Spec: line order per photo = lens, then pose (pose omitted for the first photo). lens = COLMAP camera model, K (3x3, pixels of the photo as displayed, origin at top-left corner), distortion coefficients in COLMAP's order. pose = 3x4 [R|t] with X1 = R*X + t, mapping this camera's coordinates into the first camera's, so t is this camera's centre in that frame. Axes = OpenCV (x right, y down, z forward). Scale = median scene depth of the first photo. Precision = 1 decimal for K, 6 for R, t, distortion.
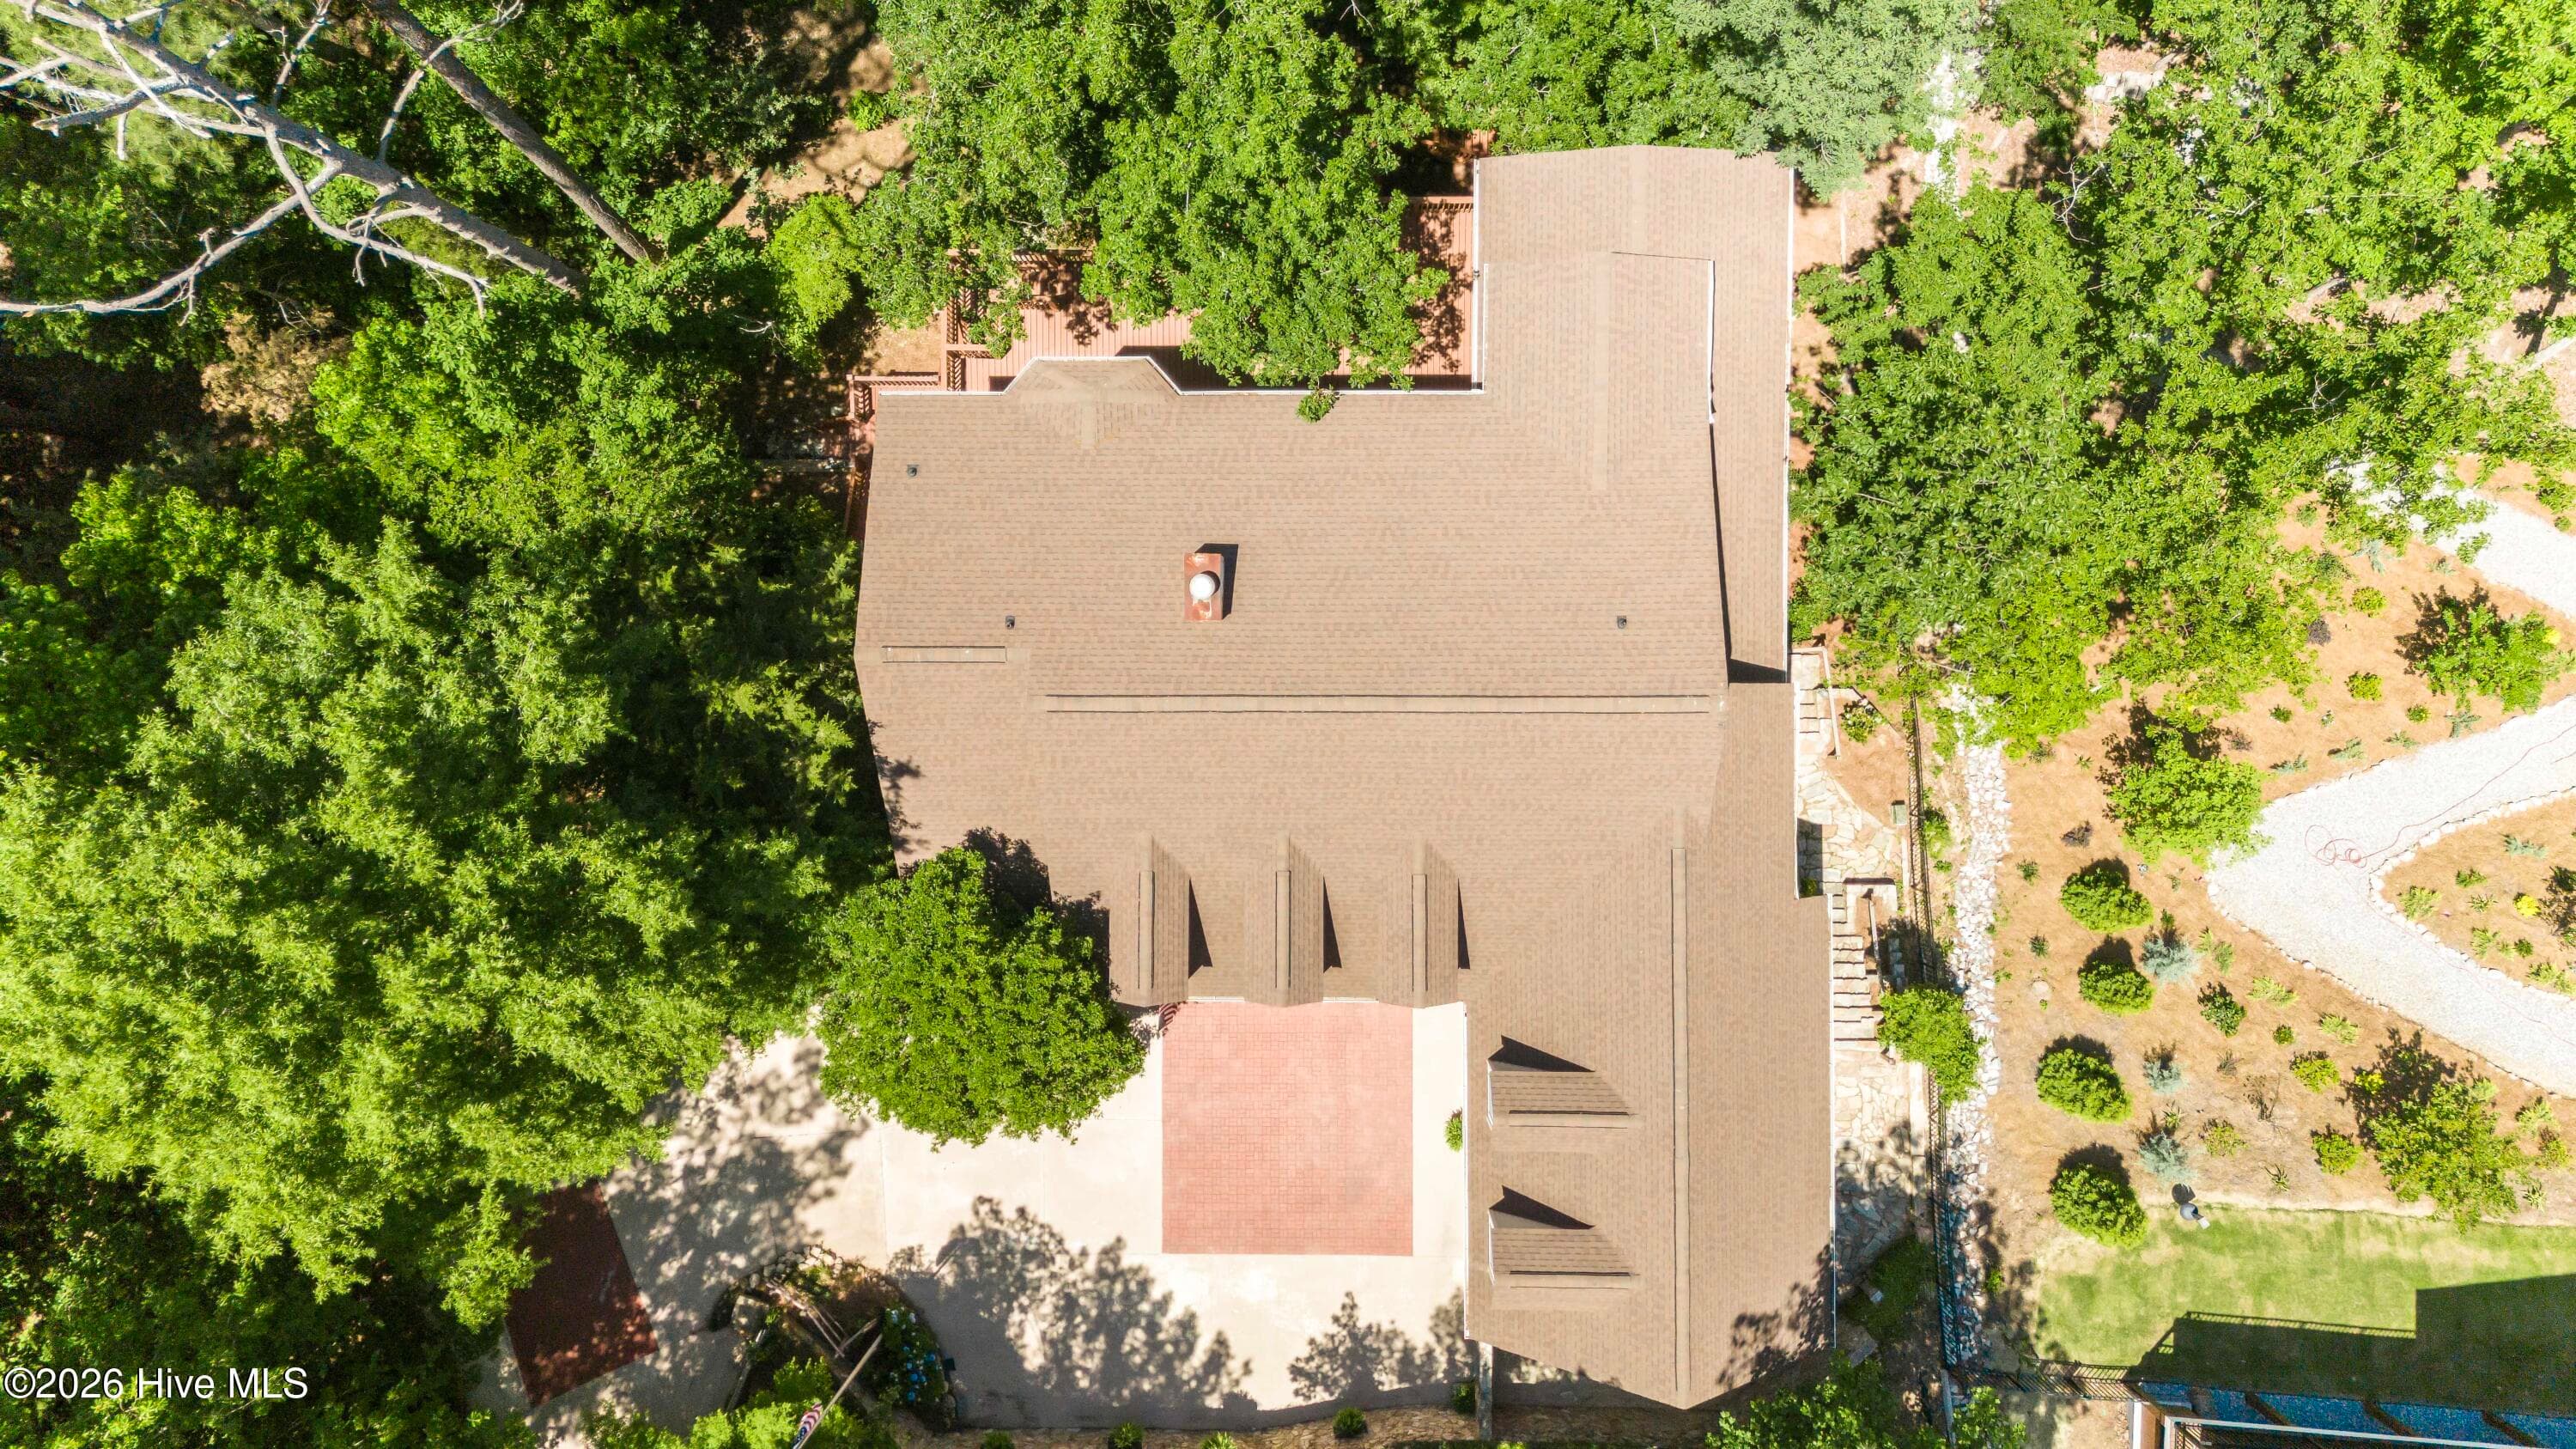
lens RADIAL K [[1815.1, 0, 1288.0], [0, 1815.1, 724.5], [0, 0, 1]] dist [0.007603, 0.002341]
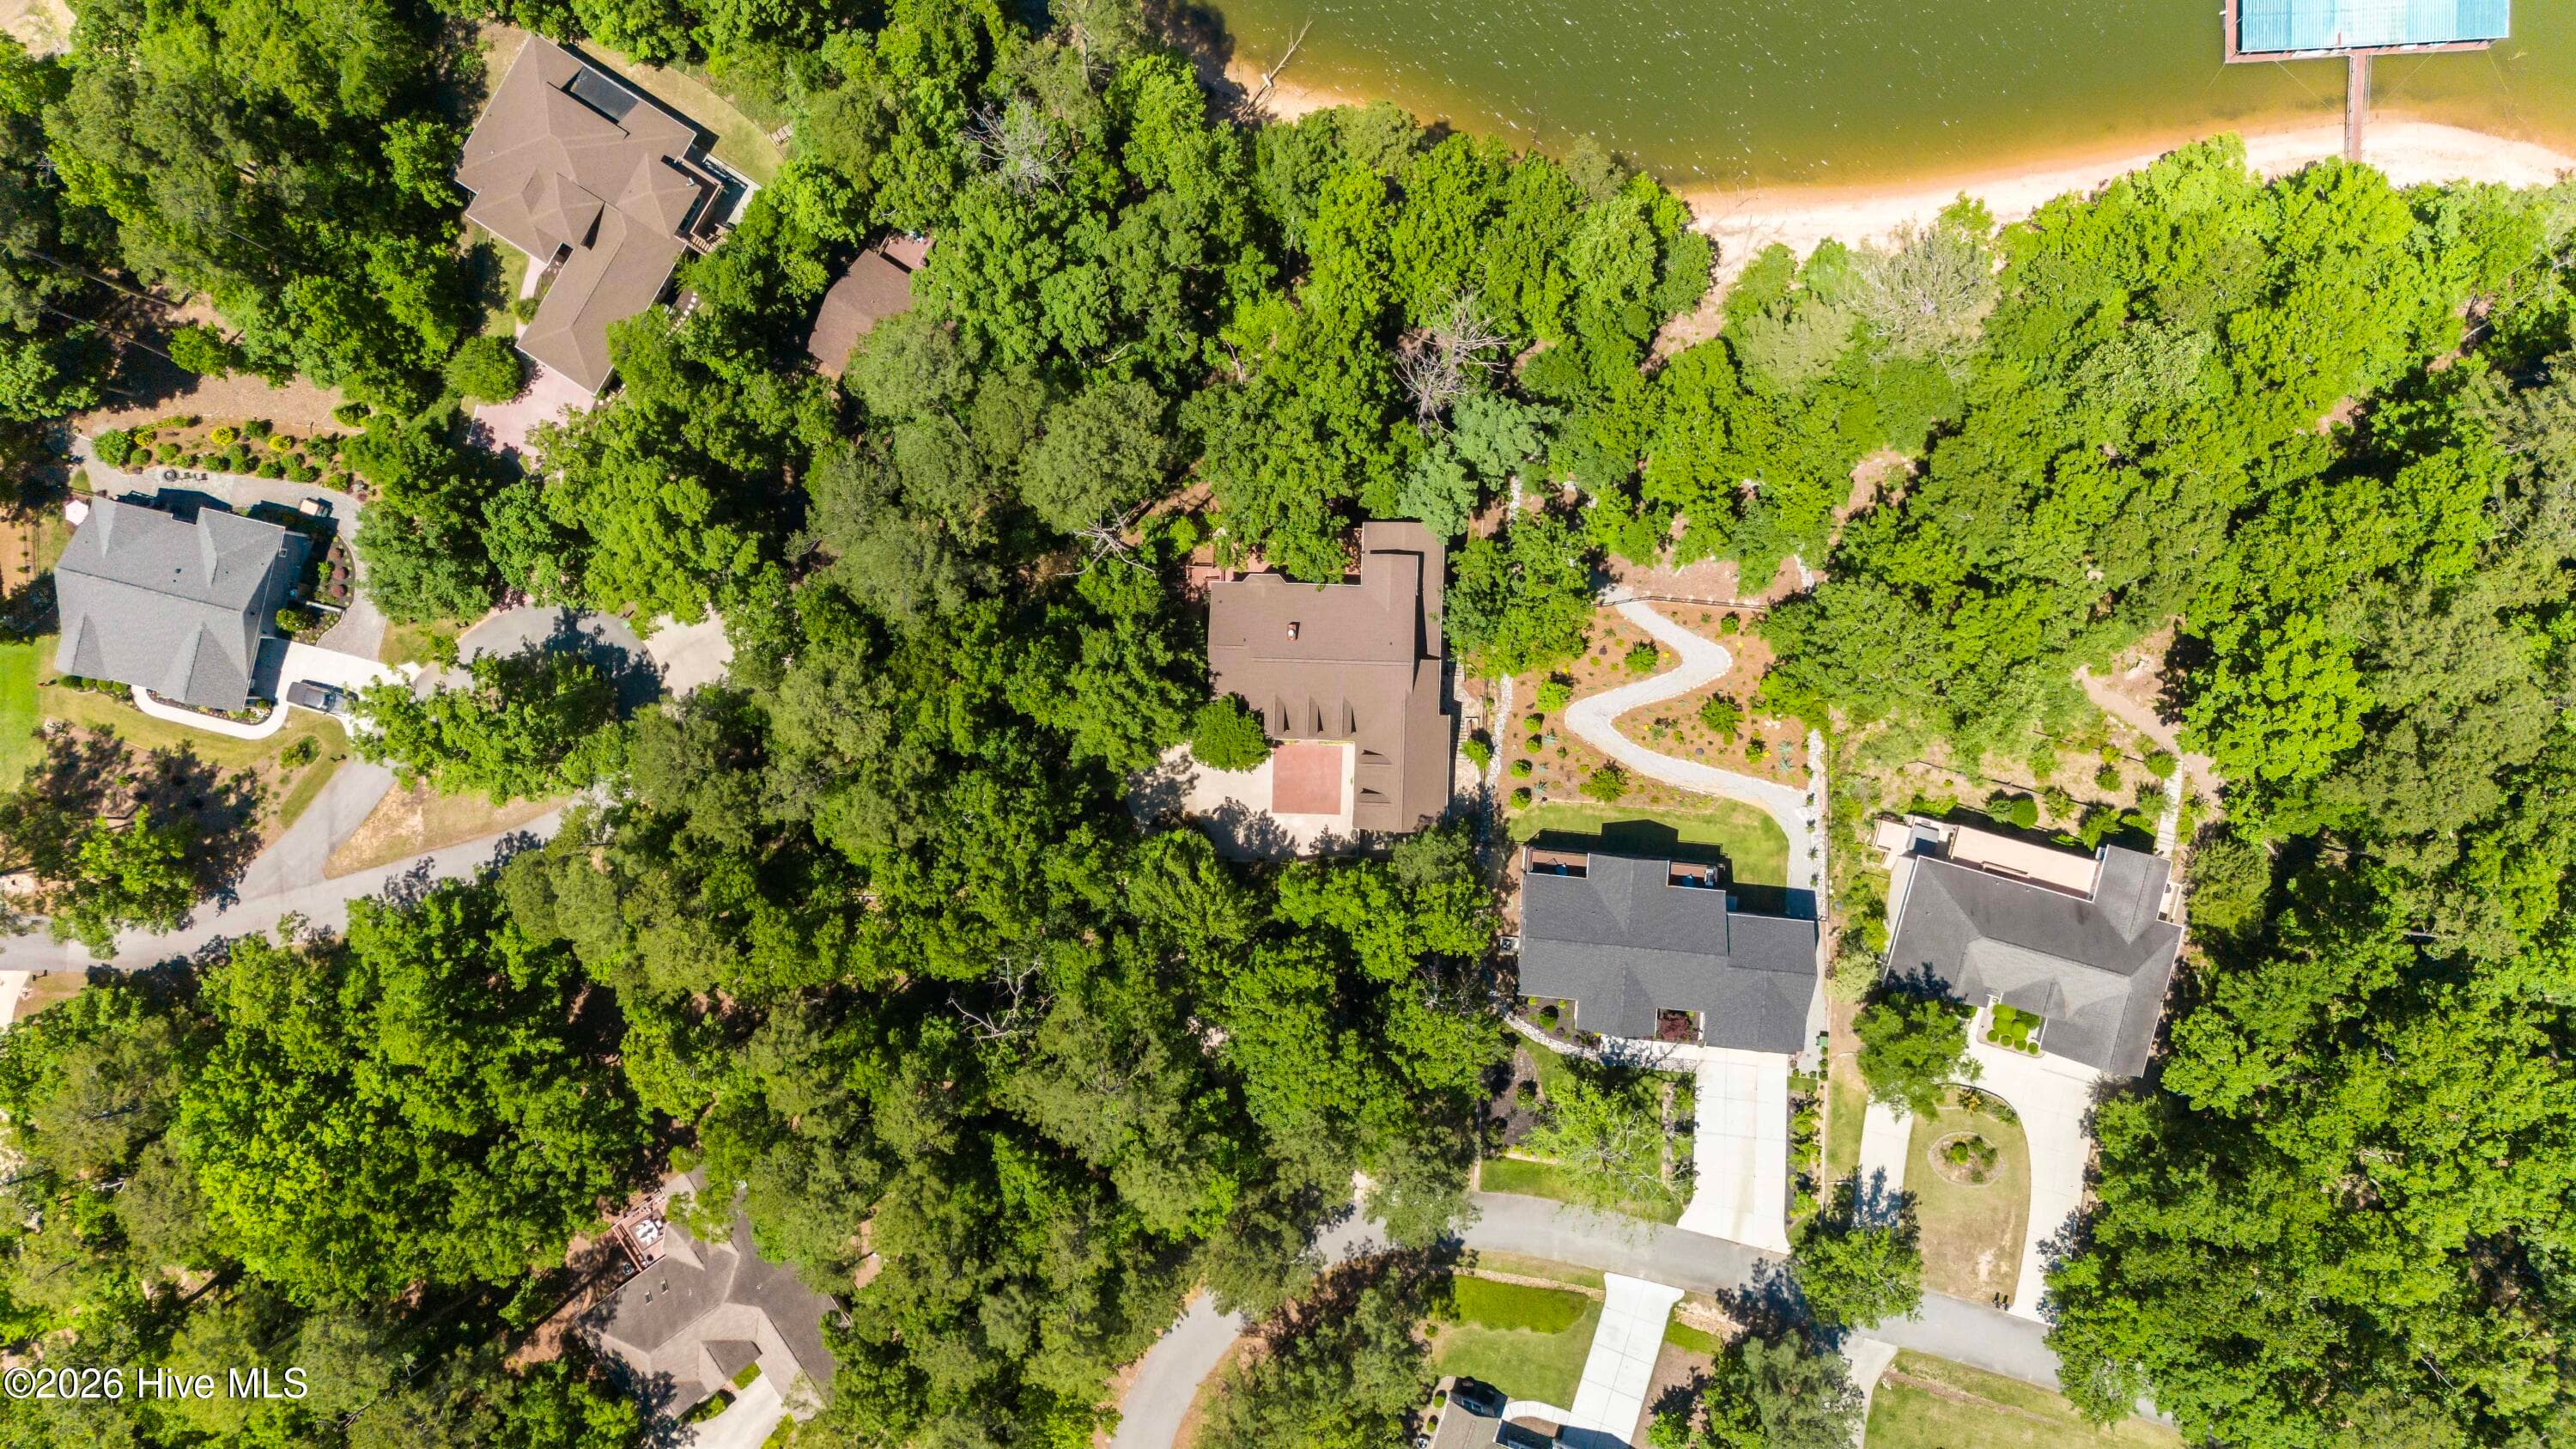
lens RADIAL K [[1815.1, 0, 1288.0], [0, 1815.1, 724.5], [0, 0, 1]] dist [0.007603, 0.002341]
pose [[0.995587, 0.030160, -0.088863, 0.291435], [-0.030055, 0.999545, 0.002521, 0.111610], [0.088899, 0.000161, 0.996041, -2.820148]]
